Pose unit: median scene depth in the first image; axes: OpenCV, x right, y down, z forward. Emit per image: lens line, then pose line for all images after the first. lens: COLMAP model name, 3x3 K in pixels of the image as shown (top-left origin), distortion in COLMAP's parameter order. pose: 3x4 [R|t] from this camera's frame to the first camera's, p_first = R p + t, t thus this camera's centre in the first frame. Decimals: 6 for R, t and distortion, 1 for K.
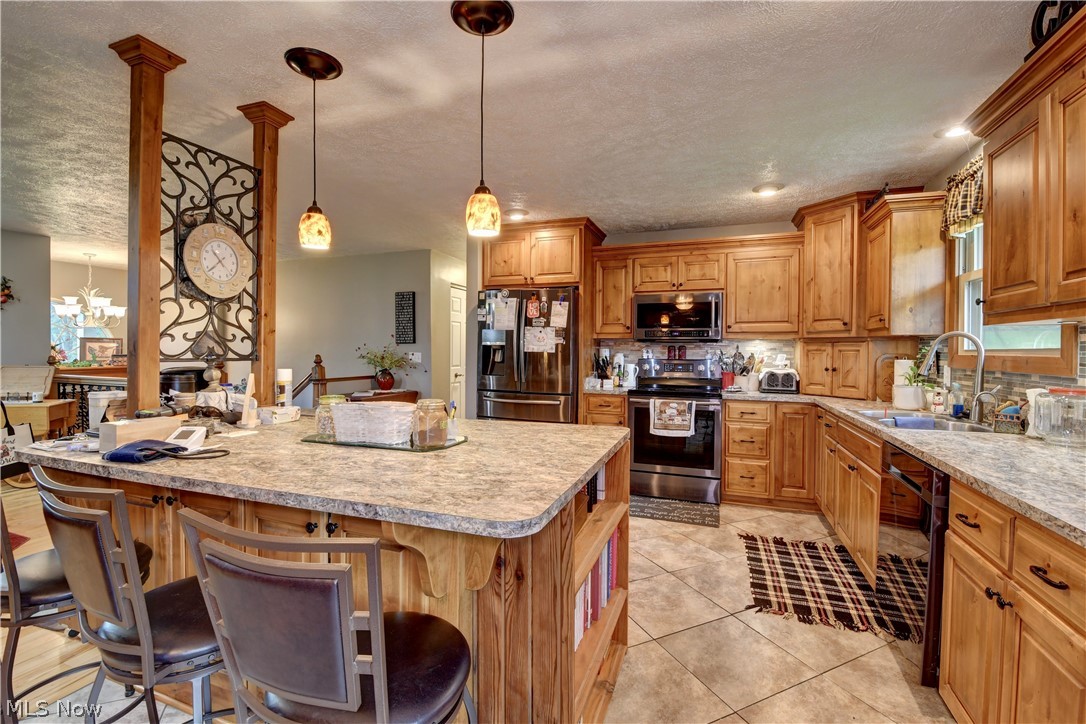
lens RADIAL K [[479.7, 0, 543.7], [0, 479.7, 360.8], [0, 0, 1]] dist [-0.005110, -0.008902]
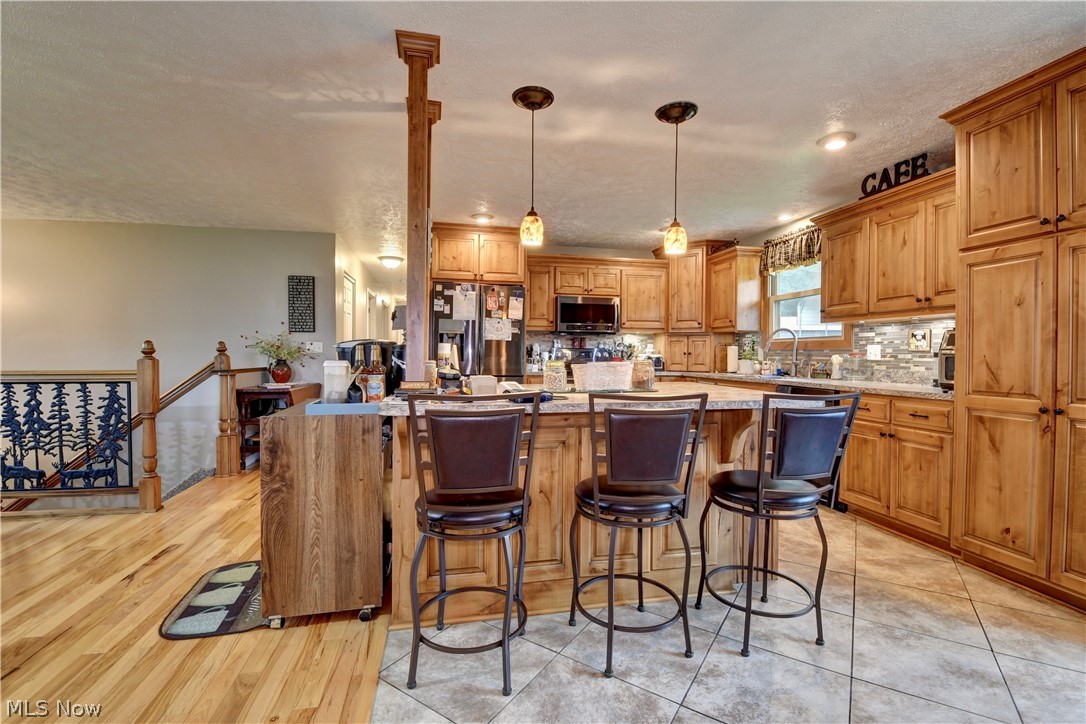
lens RADIAL K [[479.7, 0, 543.2], [0, 479.7, 359.8], [0, 0, 1]] dist [-0.005110, -0.008902]
pose [[0.847441, -0.006558, 0.530850, -0.573268], [0.010491, 0.999935, -0.004394, 0.038557], [-0.530787, 0.009293, 0.847454, -0.039187]]
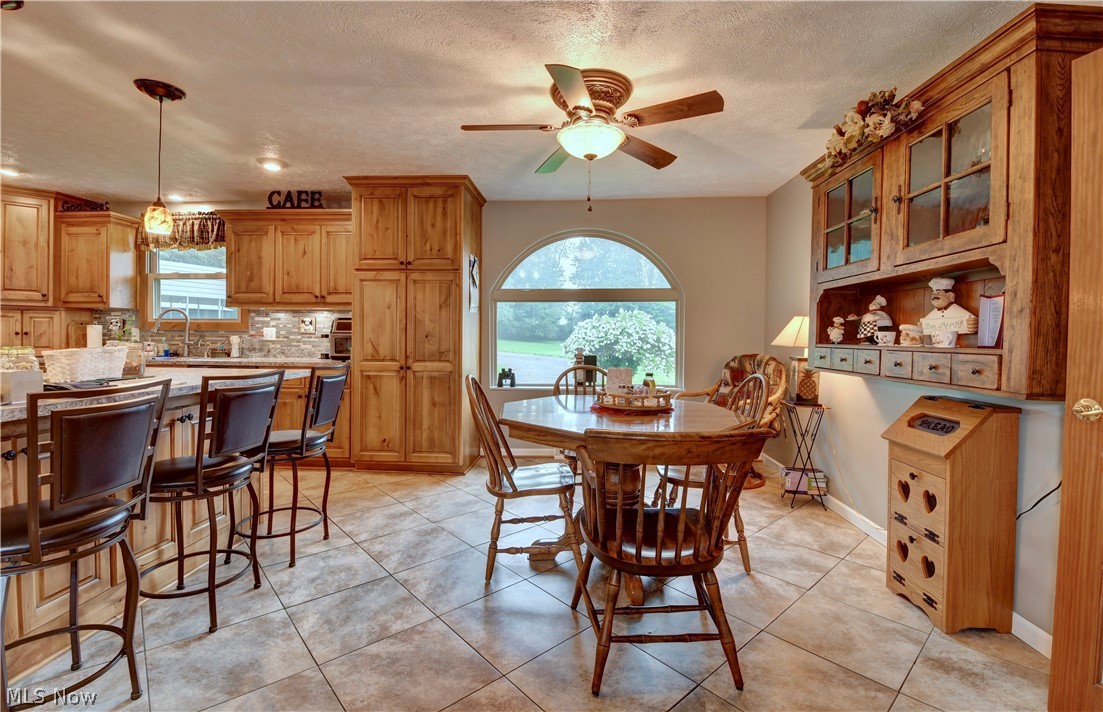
lens RADIAL K [[483.8, 0, 571.5], [0, 483.8, 346.6], [0, 0, 1]] dist [-0.033186, -0.001636]
pose [[-0.332497, -0.027872, 0.942692, -0.861127], [0.010514, 0.999392, 0.033257, 0.026415], [-0.943046, 0.020969, -0.332002, 0.116750]]
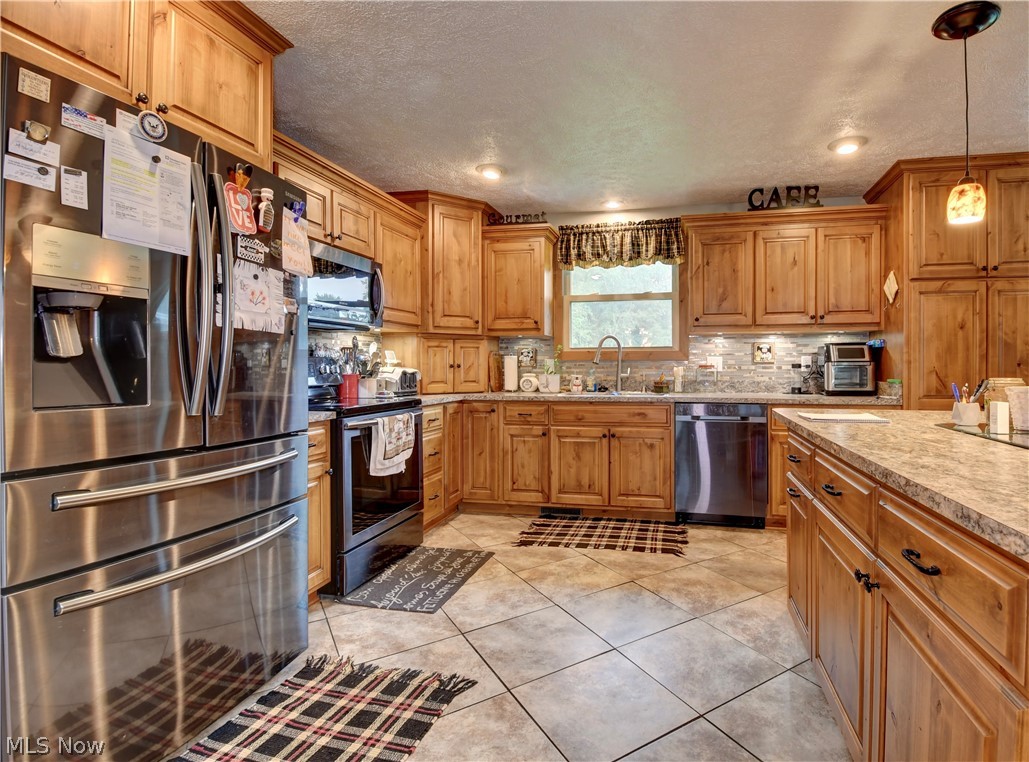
lens RADIAL K [[504.8, 0, 585.8], [0, 504.8, 370.4], [0, 0, 1]] dist [-0.006454, -0.004140]
pose [[-0.159445, -0.016651, 0.987066, -0.476365], [0.023789, 0.999503, 0.020704, 0.011537], [-0.986920, 0.026782, -0.158969, 0.875148]]
